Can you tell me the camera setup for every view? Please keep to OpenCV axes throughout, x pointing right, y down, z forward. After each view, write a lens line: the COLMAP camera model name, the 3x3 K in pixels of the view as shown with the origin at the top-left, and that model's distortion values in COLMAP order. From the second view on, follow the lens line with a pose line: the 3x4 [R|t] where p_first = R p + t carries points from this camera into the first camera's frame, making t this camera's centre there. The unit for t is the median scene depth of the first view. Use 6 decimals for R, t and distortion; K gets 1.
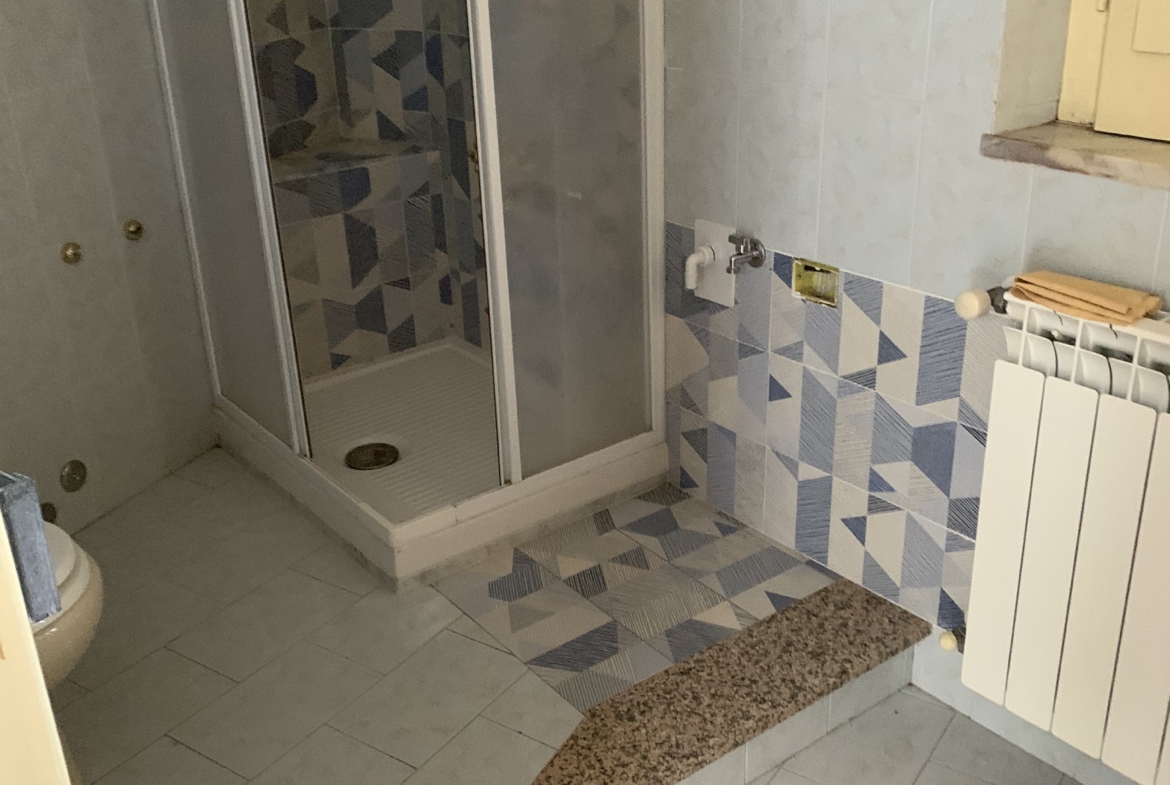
lens RADIAL K [[1208.3, 0, 580.9], [0, 1208.3, 409.1], [0, 0, 1]] dist [0.146300, -0.335222]
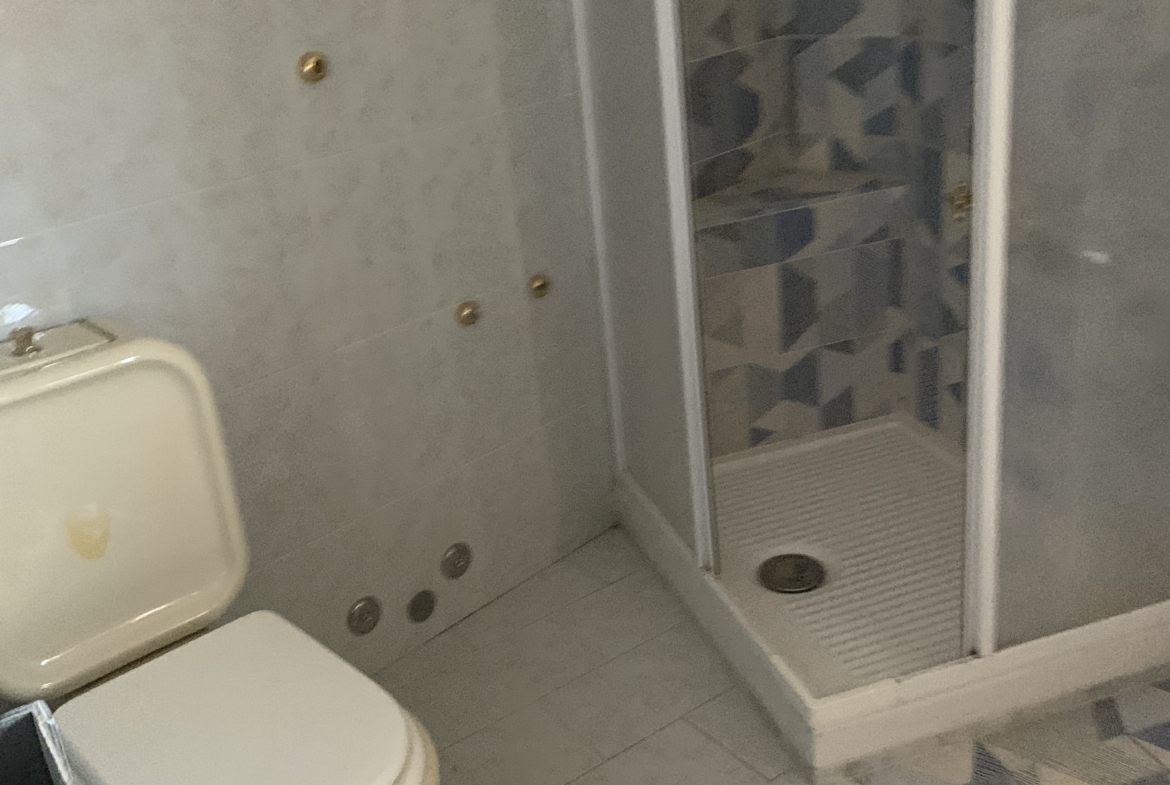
lens RADIAL K [[1208.3, 0, 580.9], [0, 1208.3, 409.1], [0, 0, 1]] dist [0.146300, -0.335222]
pose [[0.939586, 0.075305, -0.333926, -0.038526], [-0.071304, 0.997160, 0.024243, -0.072037], [0.334803, 0.001032, 0.942288, 0.177618]]
